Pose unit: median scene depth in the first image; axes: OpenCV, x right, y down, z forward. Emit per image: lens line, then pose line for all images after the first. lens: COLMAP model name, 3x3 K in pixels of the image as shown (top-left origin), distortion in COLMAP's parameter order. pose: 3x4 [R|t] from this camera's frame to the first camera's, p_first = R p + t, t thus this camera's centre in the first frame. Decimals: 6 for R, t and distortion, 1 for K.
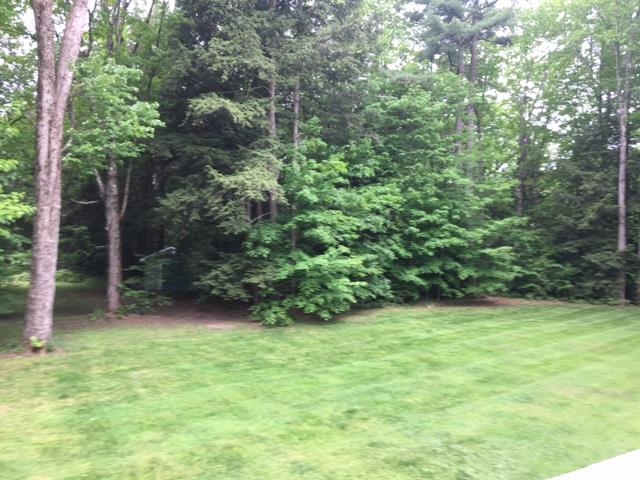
lens RADIAL K [[533.6, 0, 319.1], [0, 533.6, 244.0], [0, 0, 1]] dist [0.081971, -0.103137]
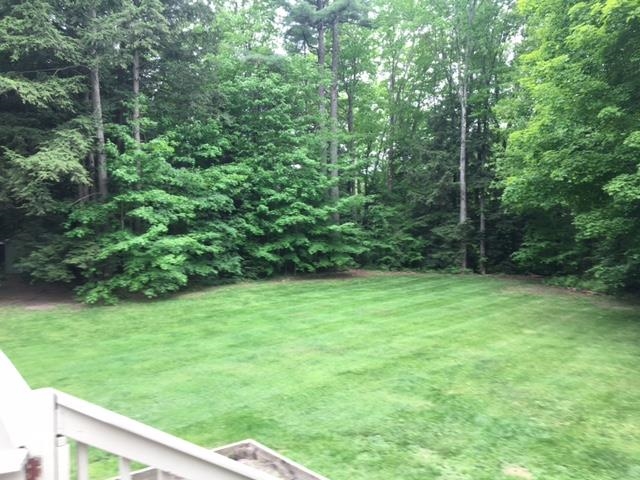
lens RADIAL K [[533.6, 0, 325.8], [0, 533.6, 246.6], [0, 0, 1]] dist [0.081971, -0.103137]
pose [[0.992922, -0.025436, 0.116014, 0.191321], [0.020067, 0.998683, 0.047214, 0.002173], [-0.117063, -0.044552, 0.992125, -0.050987]]
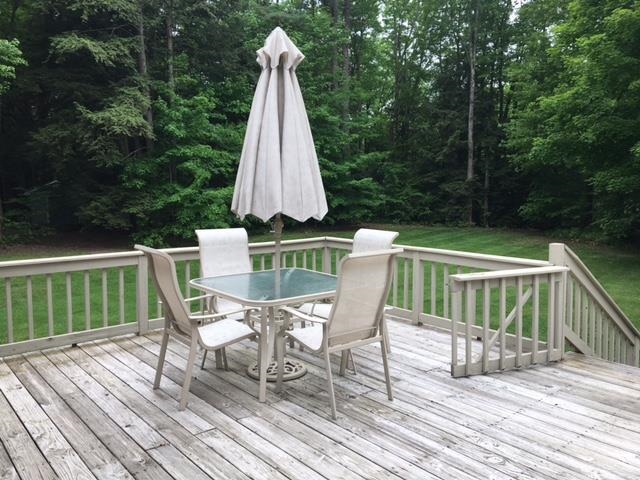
lens RADIAL K [[533.6, 0, 321.3], [0, 533.6, 251.3], [0, 0, 1]] dist [0.081971, -0.103137]
pose [[0.987980, -0.029029, 0.151833, 0.076560], [0.007904, 0.990411, 0.137925, 0.002076], [-0.154381, -0.135067, 0.978736, -0.124082]]
